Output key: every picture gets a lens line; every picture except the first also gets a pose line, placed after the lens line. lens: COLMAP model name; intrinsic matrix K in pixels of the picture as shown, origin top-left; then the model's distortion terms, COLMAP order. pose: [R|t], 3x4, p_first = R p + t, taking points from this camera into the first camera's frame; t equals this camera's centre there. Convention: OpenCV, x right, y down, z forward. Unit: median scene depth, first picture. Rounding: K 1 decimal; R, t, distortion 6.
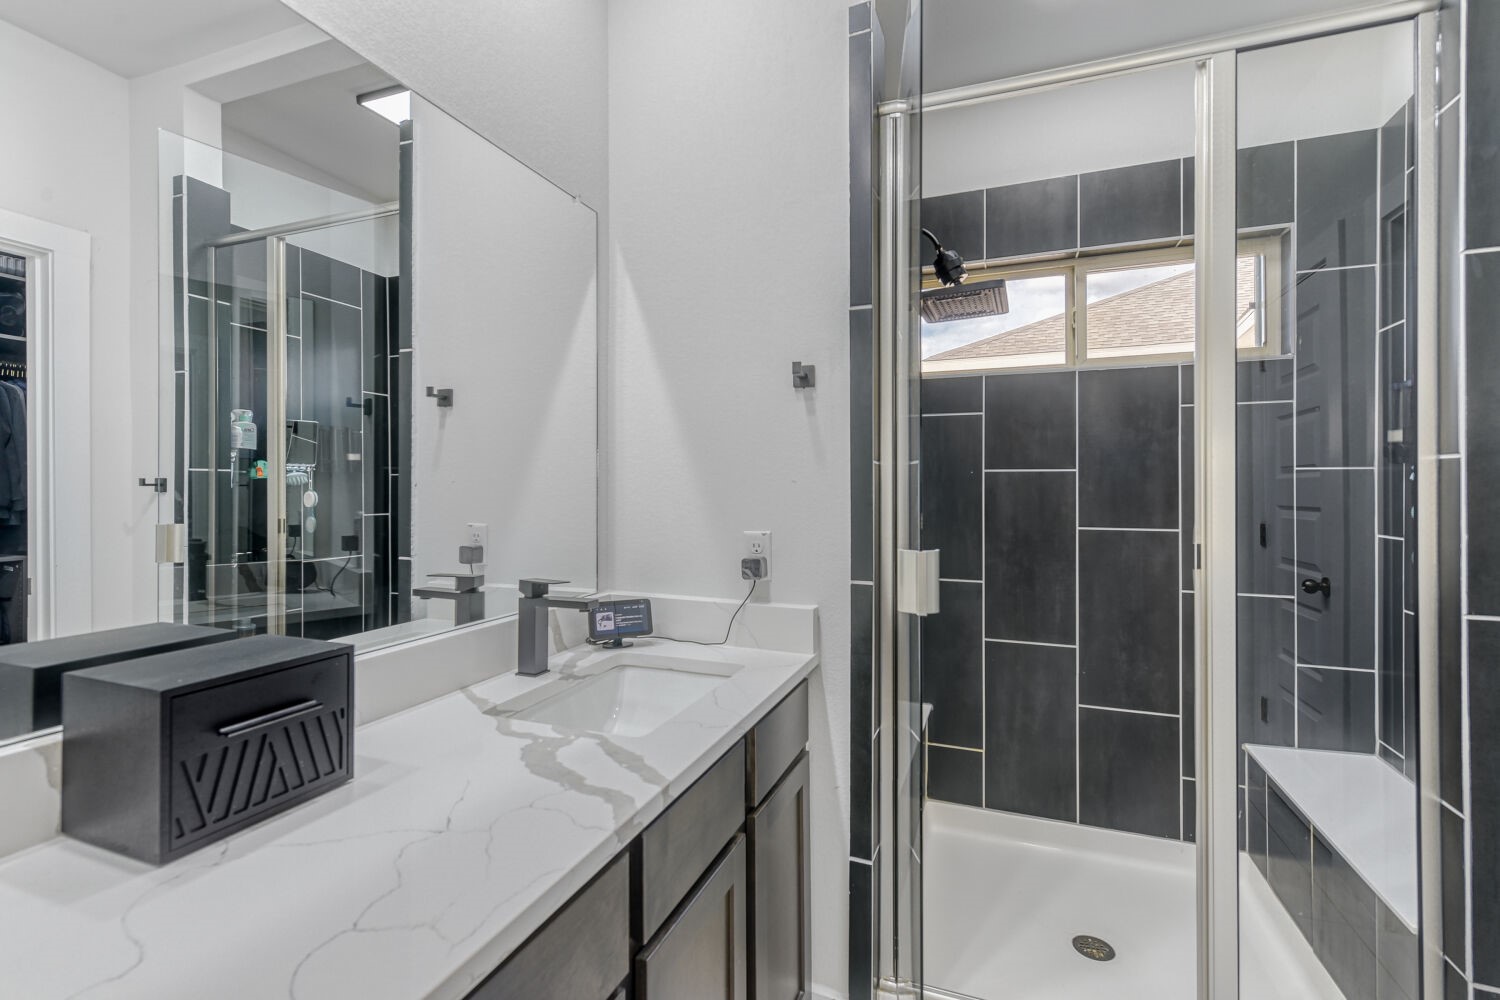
lens RADIAL K [[671.4, 0, 753.9], [0, 671.4, 487.6], [0, 0, 1]] dist [0.014812, -0.014718]
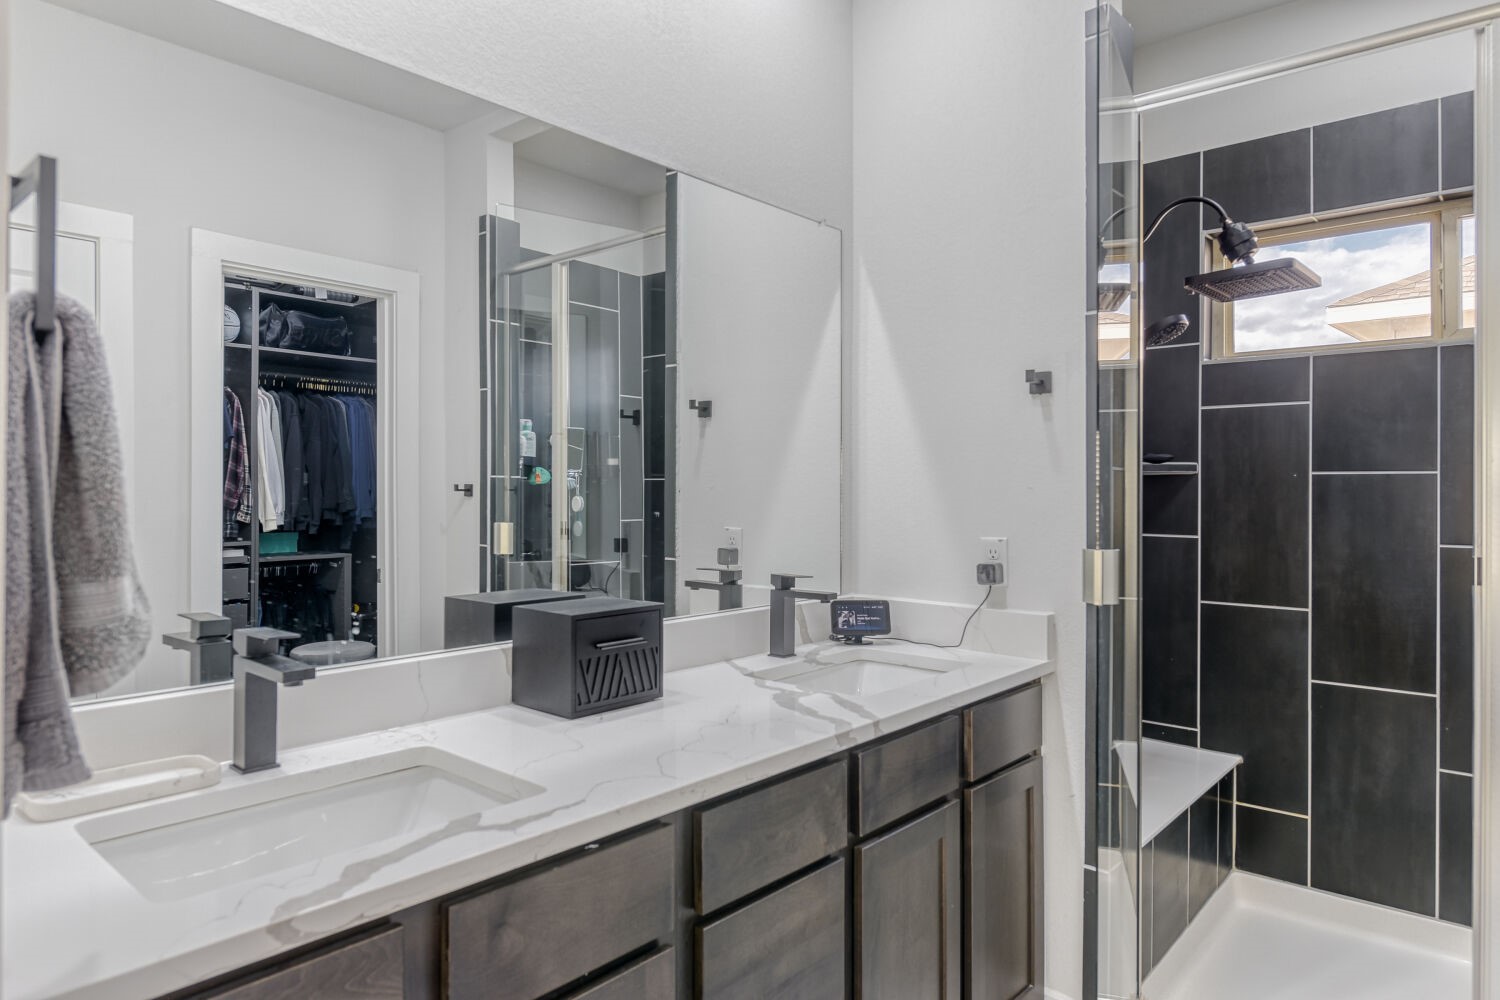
lens RADIAL K [[926.7, 0, 750.0], [0, 926.7, 500.0], [0, 0, 1]] dist [-0.000255, -0.000030]
pose [[0.937652, 0.004176, -0.347550, 0.132341], [-0.000851, 0.999952, 0.009720, -0.004170], [0.347574, -0.008818, 0.937611, -0.391783]]
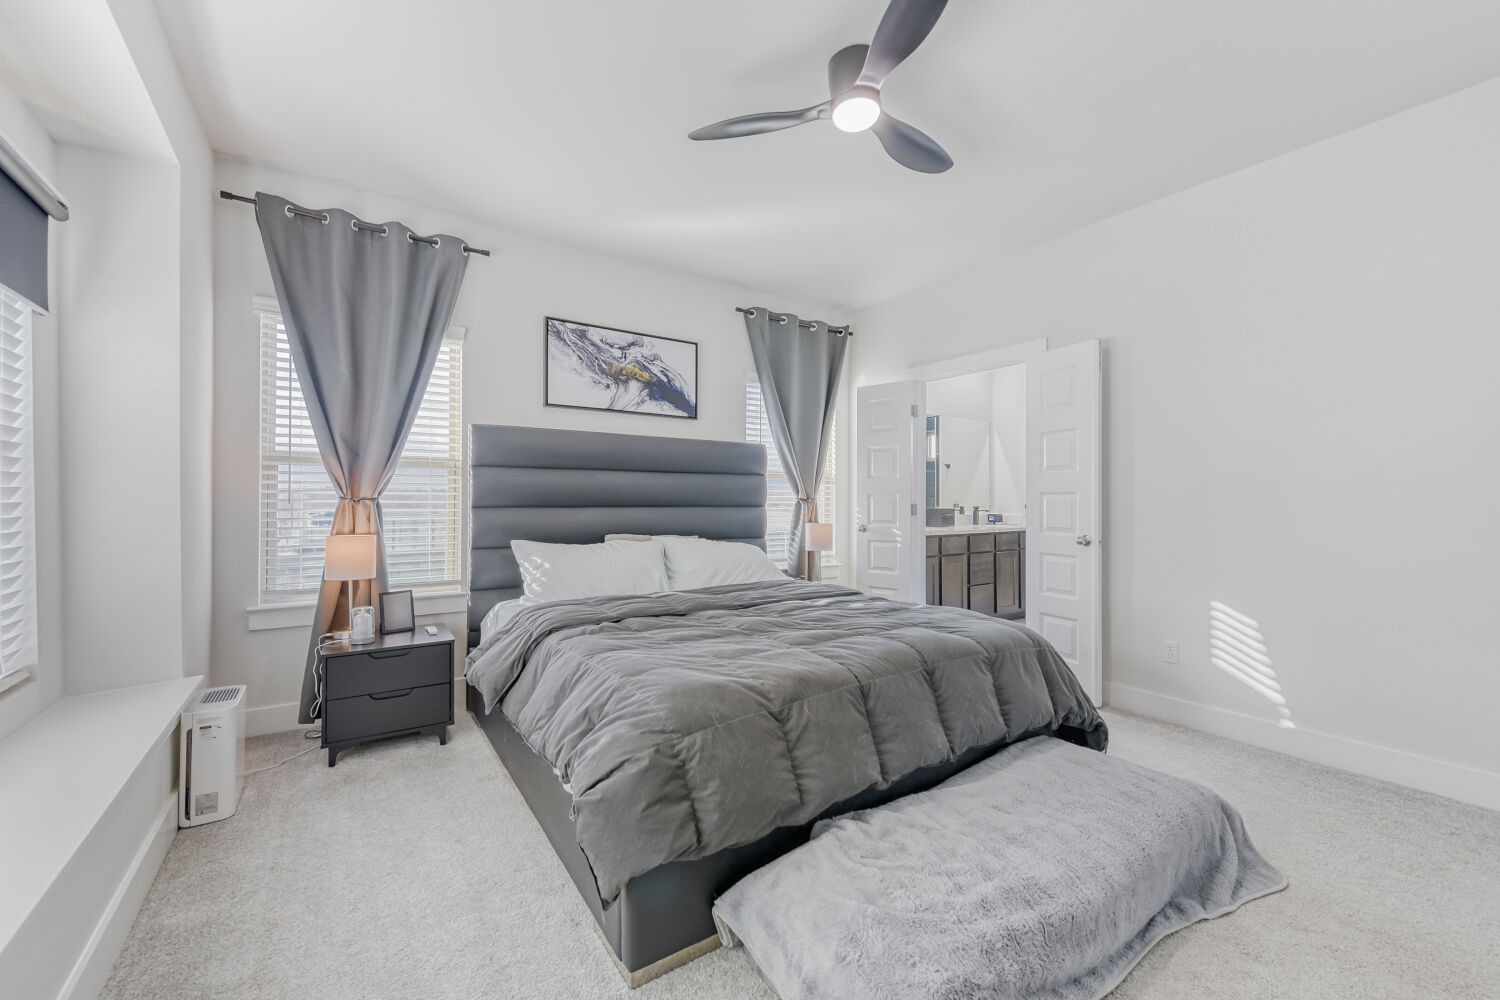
lens RADIAL K [[603.9, 0, 750.0], [0, 603.9, 500.0], [0, 0, 1]] dist [0.000457, 0.000008]
pose [[0.821471, -0.002812, -0.570243, 0.647995], [-0.001561, 0.999973, -0.007180, 0.098483], [0.570248, 0.006788, 0.821445, -2.773979]]
